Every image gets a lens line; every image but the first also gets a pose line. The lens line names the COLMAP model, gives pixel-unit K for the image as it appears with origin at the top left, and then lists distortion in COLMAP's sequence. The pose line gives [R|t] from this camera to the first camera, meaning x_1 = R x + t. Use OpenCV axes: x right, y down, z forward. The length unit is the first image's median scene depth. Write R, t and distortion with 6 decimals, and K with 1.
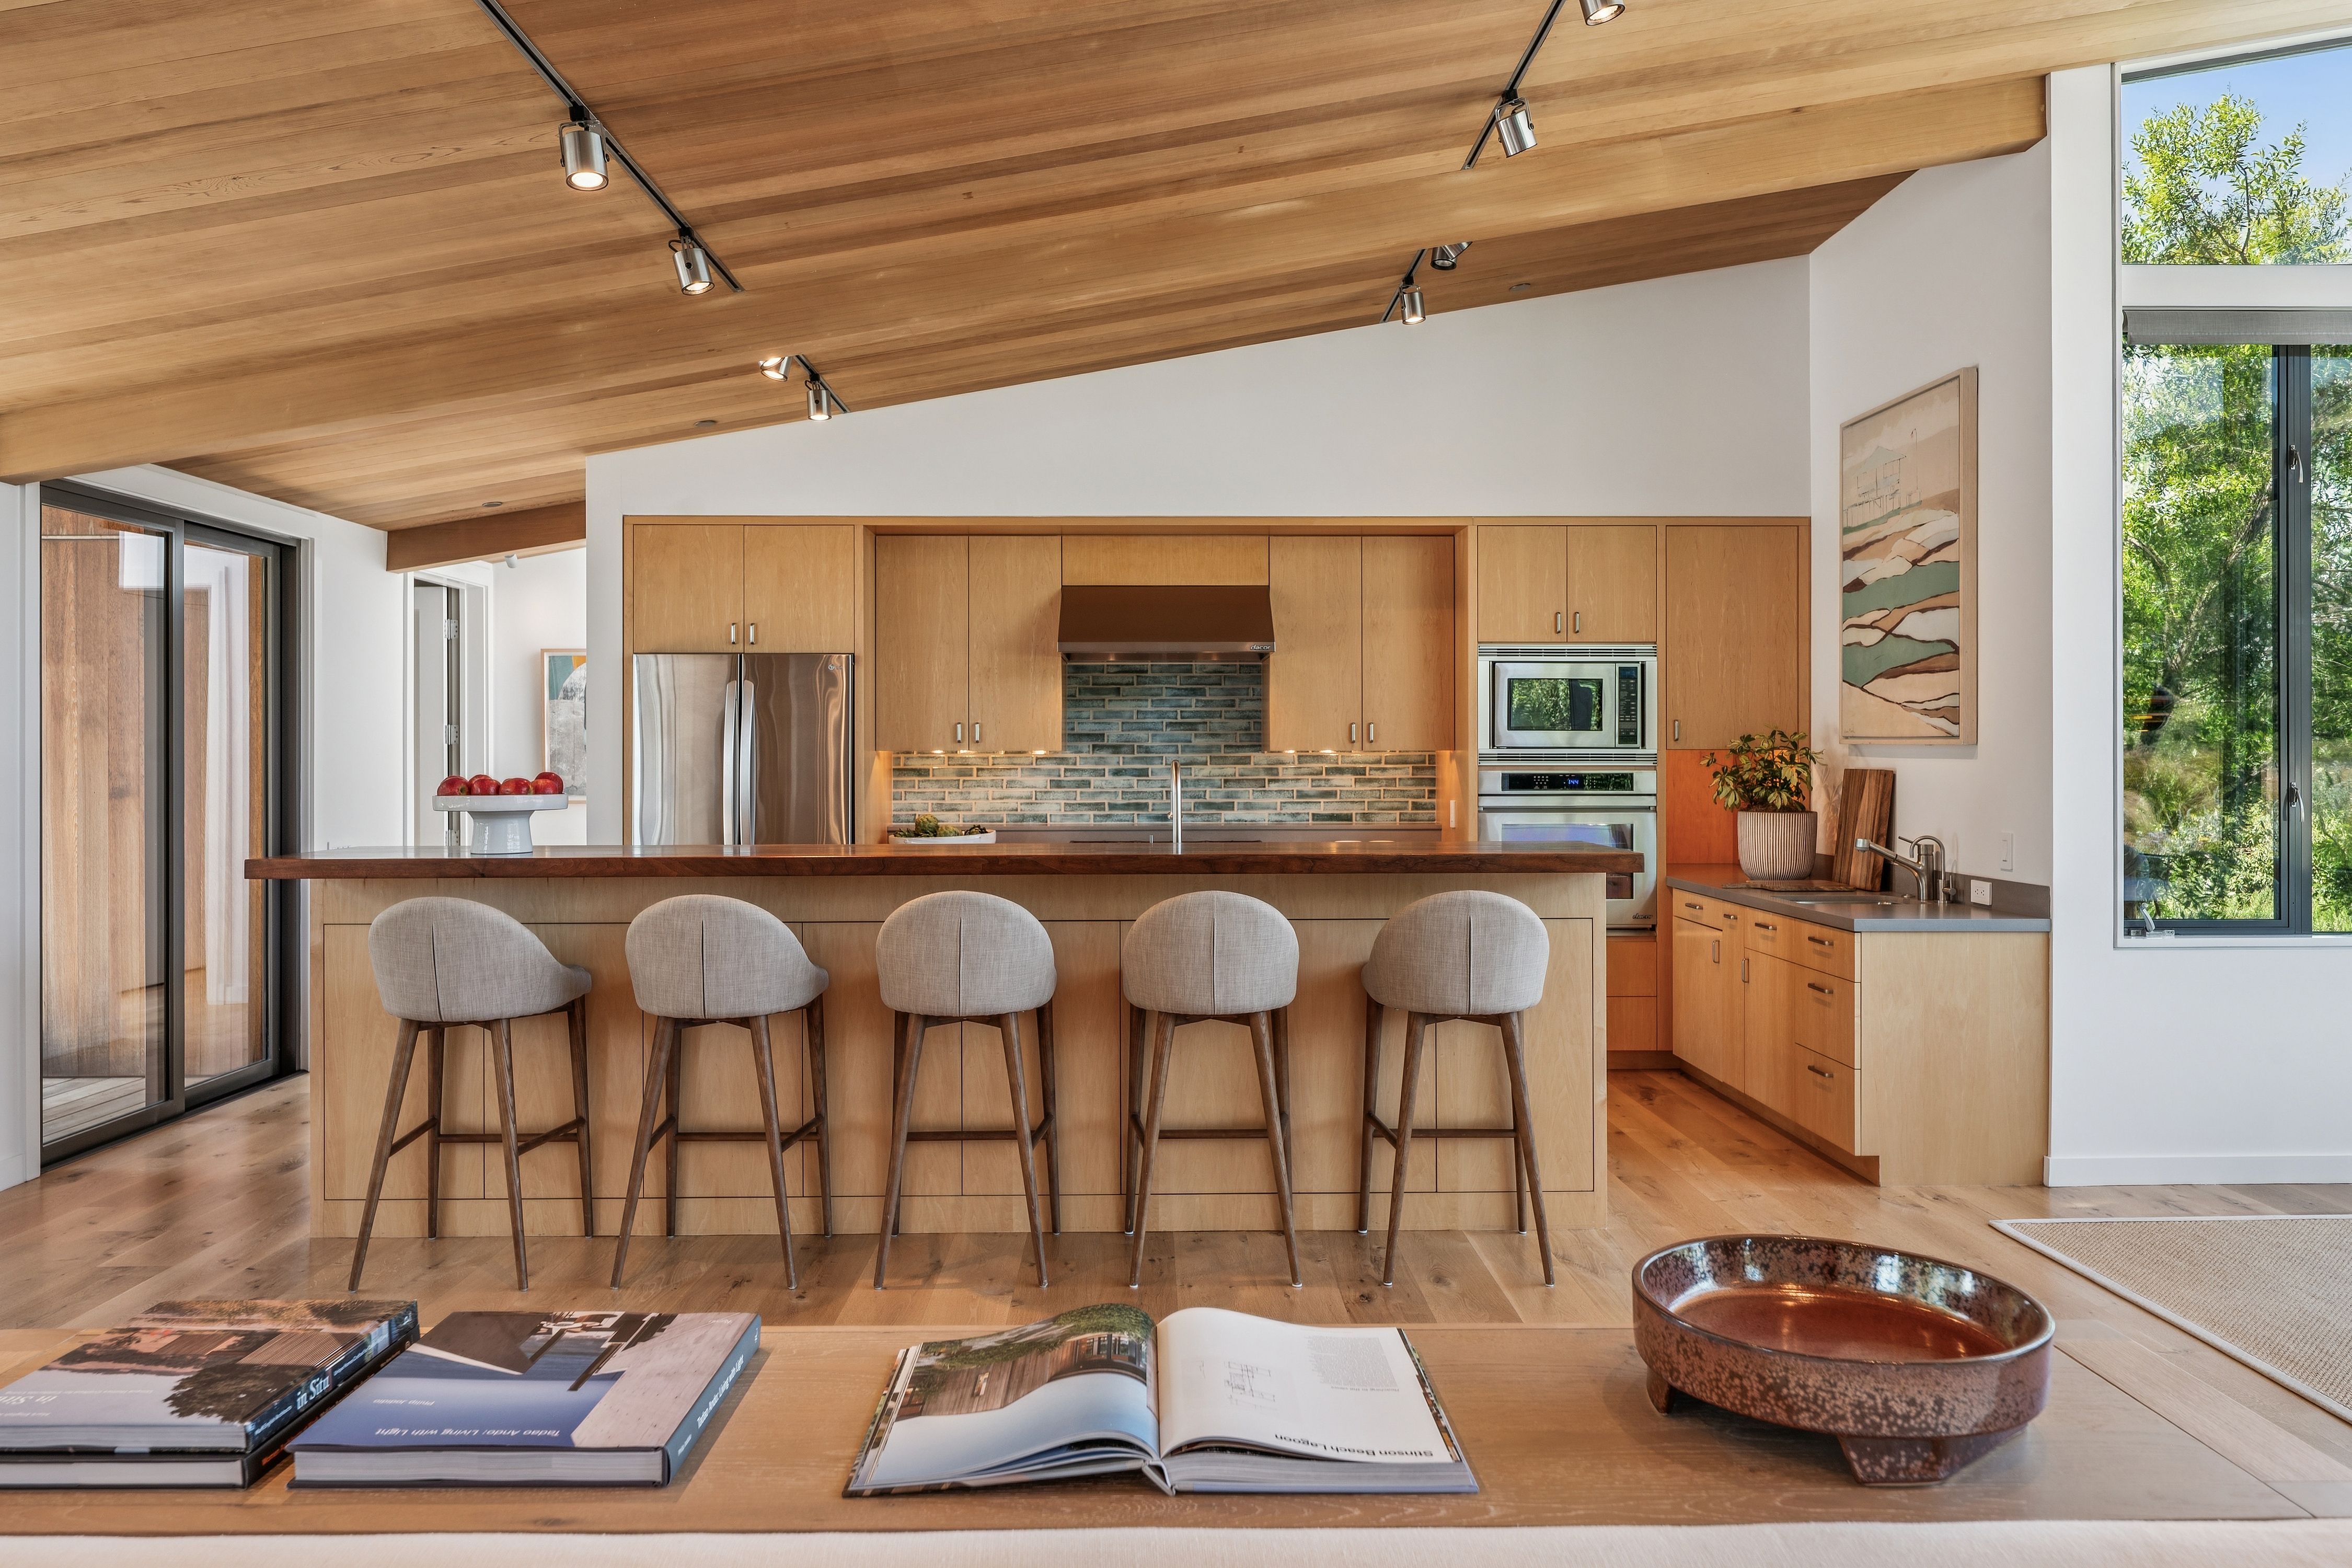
lens RADIAL K [[1623.6, 0, 1195.7], [0, 1623.6, 751.3], [0, 0, 1]] dist [-0.002292, -0.001483]
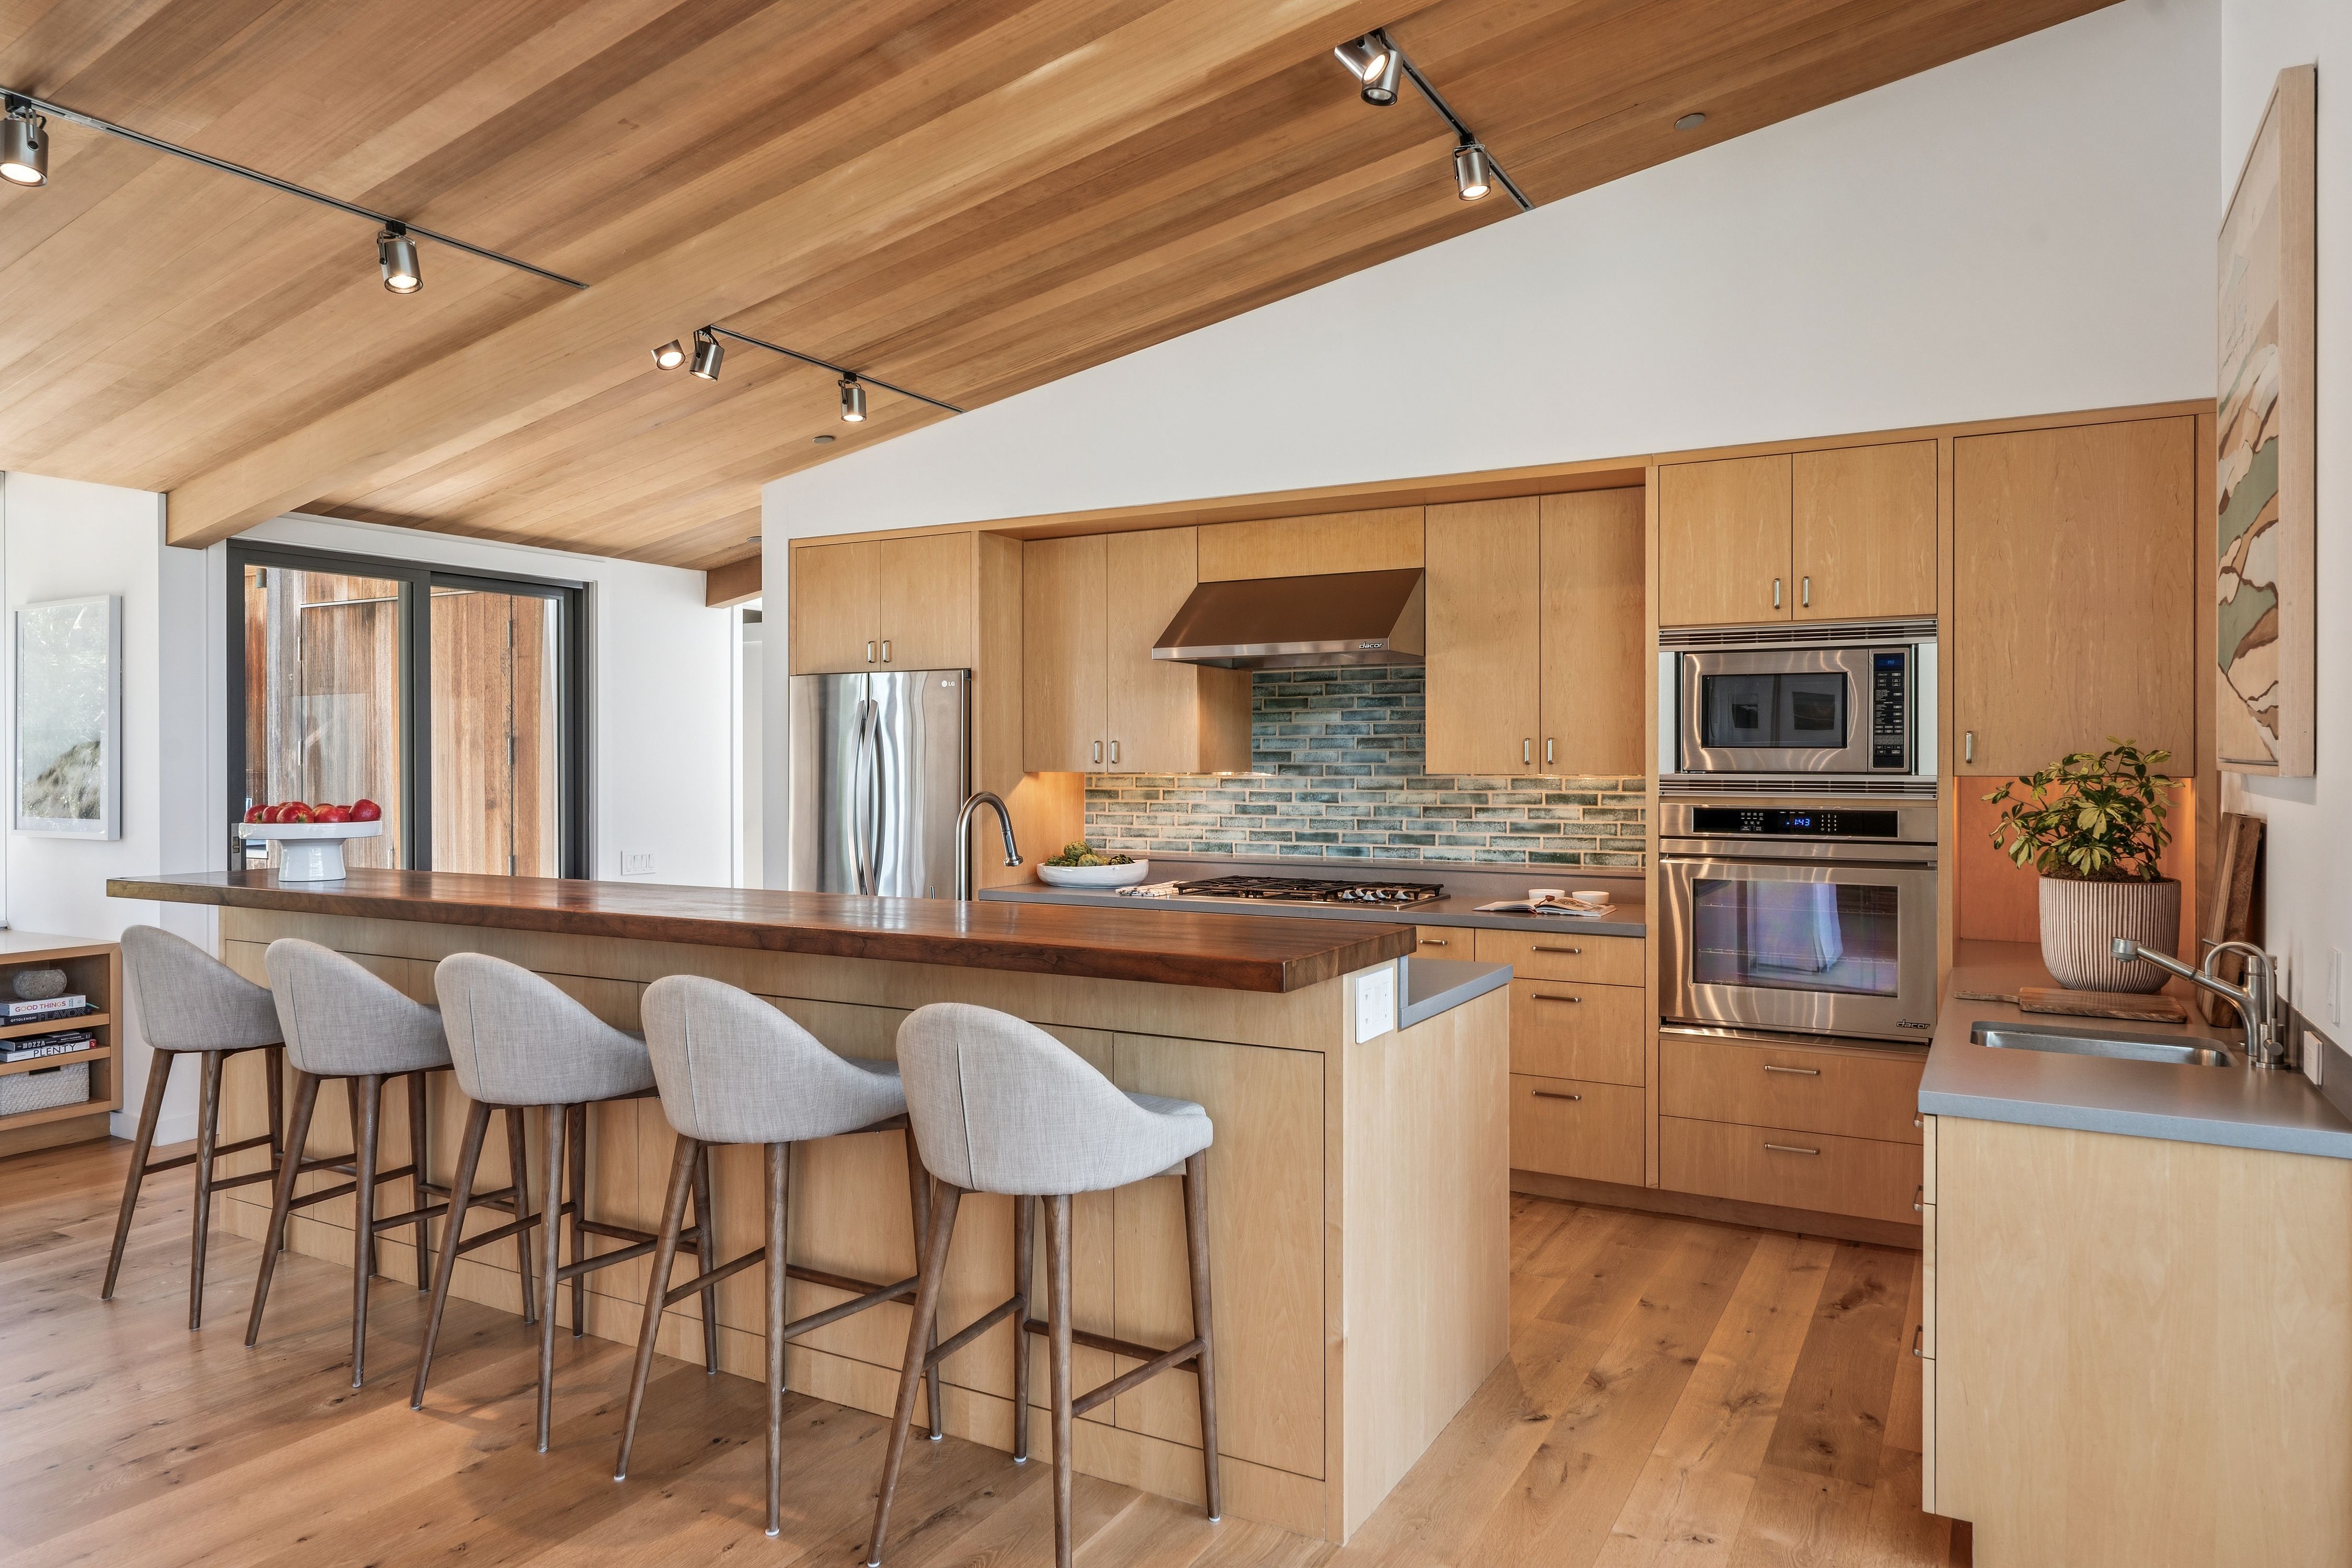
lens RADIAL K [[1499.2, 0, 1183.3], [0, 1499.2, 765.6], [0, 0, 1]] dist [-0.002406, 0.000337]
pose [[0.858172, 0.002648, -0.513355, 0.333713], [-0.000214, 0.999988, 0.004801, -0.008230], [0.513362, -0.004010, 0.858163, 0.314133]]
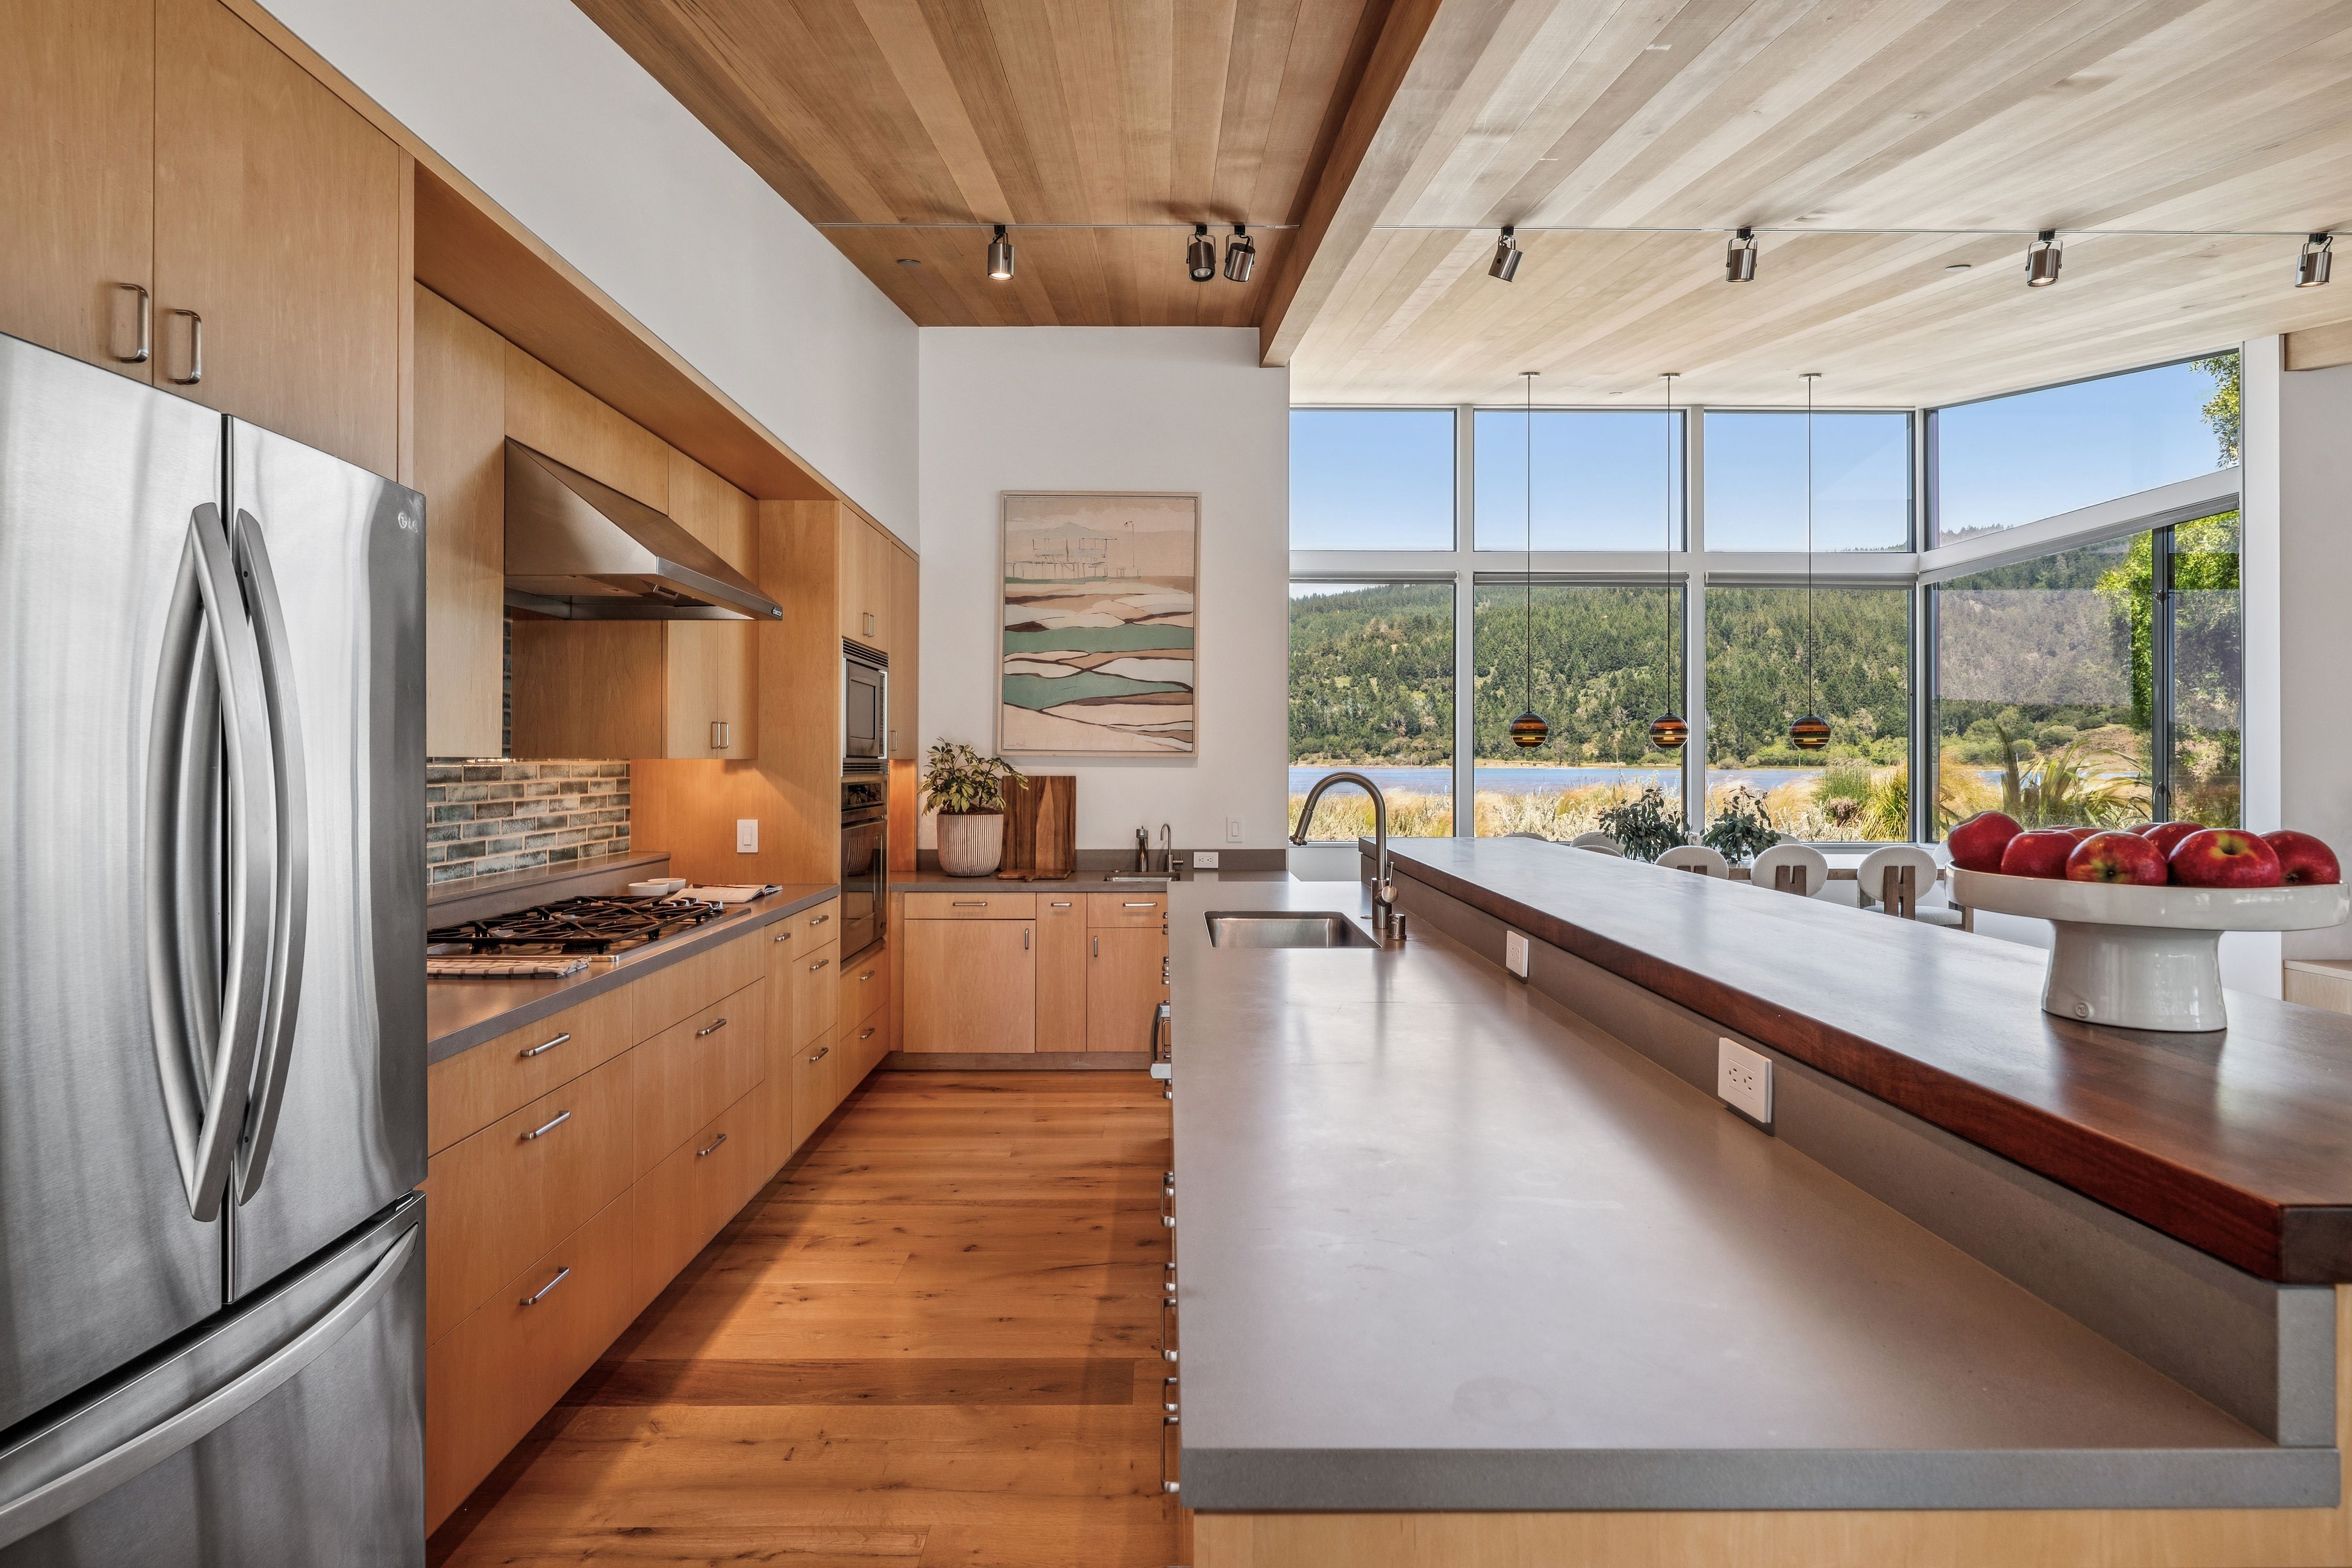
lens RADIAL K [[1216.1, 0, 1174.2], [0, 1216.1, 761.7], [0, 0, 1]] dist [0.001438, 0.000082]
pose [[0.020645, 0.001063, 0.999786, -0.475535], [-0.004037, 0.999991, -0.000979, 0.000455], [-0.999779, -0.004015, 0.020649, 0.803285]]
